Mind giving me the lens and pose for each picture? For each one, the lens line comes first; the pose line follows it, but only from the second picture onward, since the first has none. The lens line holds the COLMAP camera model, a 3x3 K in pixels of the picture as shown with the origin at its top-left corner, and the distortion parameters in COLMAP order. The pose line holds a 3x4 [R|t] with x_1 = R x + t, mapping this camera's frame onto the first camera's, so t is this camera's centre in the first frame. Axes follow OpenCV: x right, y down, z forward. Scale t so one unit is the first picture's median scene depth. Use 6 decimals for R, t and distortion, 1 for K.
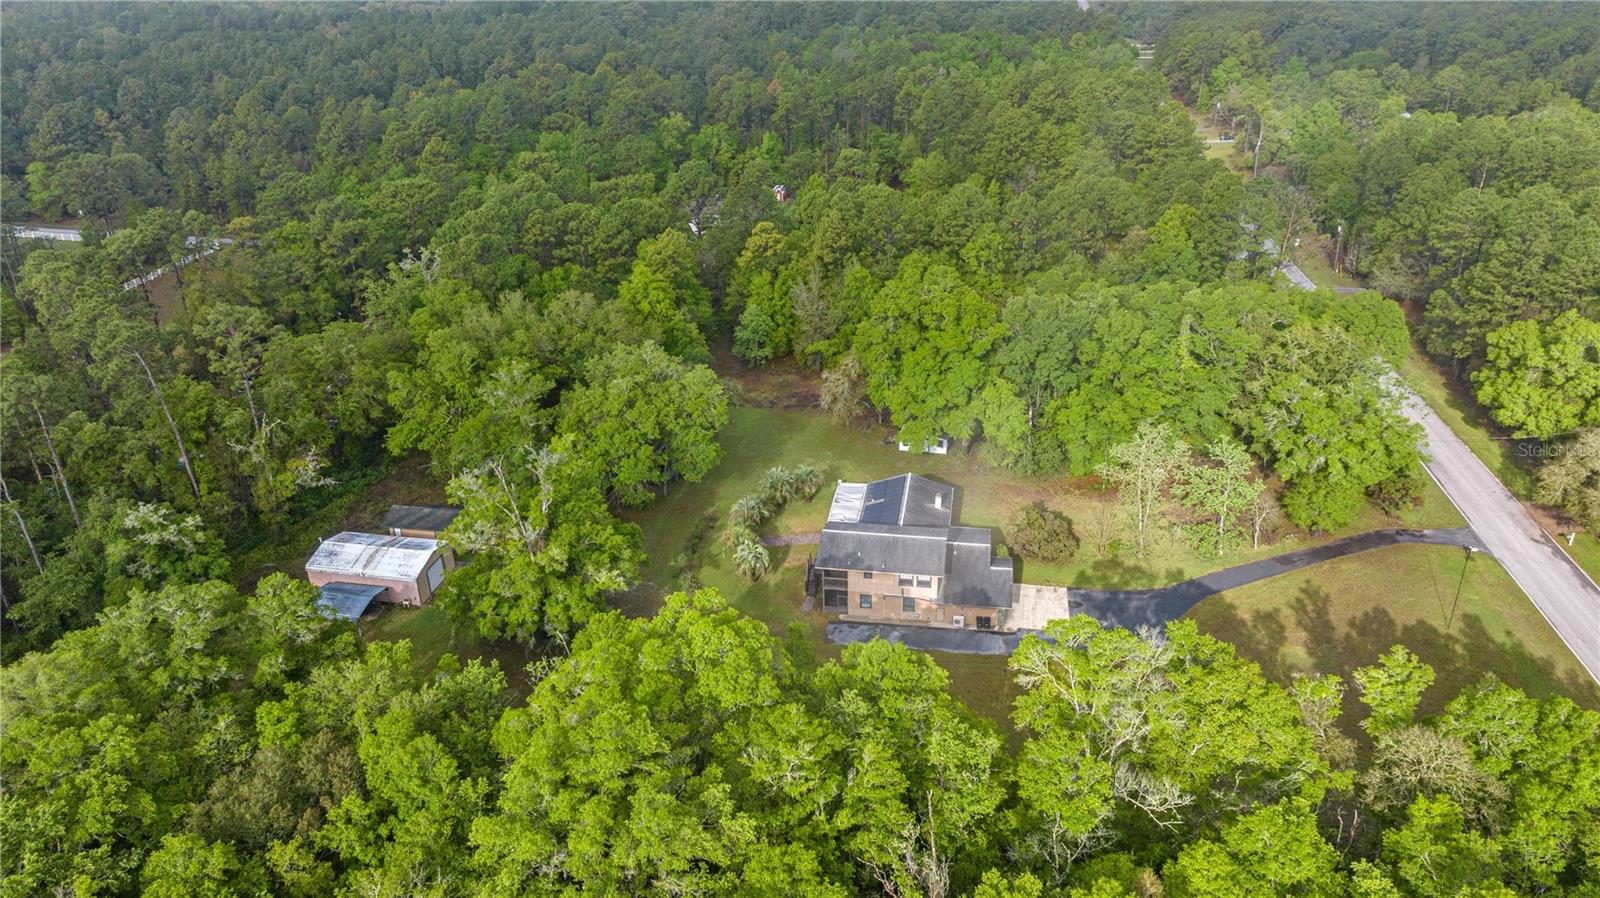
lens RADIAL K [[1118.1, 0, 800.0], [0, 1118.1, 449.0], [0, 0, 1]] dist [-0.026259, -0.001887]
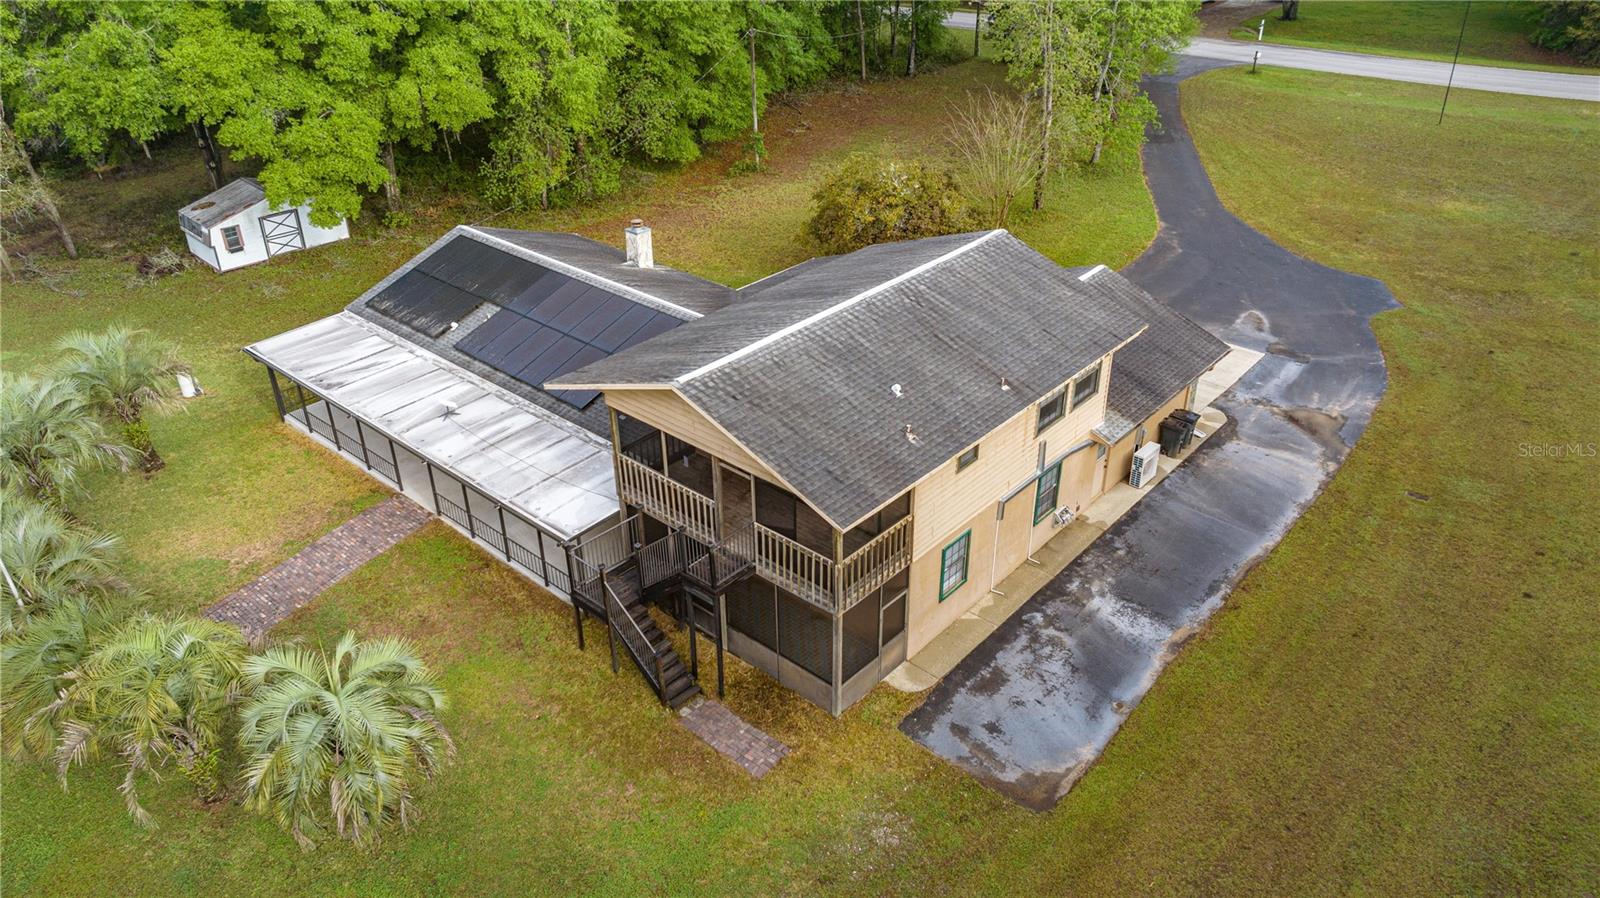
lens RADIAL K [[1118.1, 0, 800.0], [0, 1118.1, 449.0], [0, 0, 1]] dist [-0.026259, -0.001887]
pose [[0.531236, -0.419818, 0.735895, -0.125741], [0.368419, 0.896641, 0.245564, 0.042740], [-0.762926, 0.140666, 0.630997, 0.874804]]
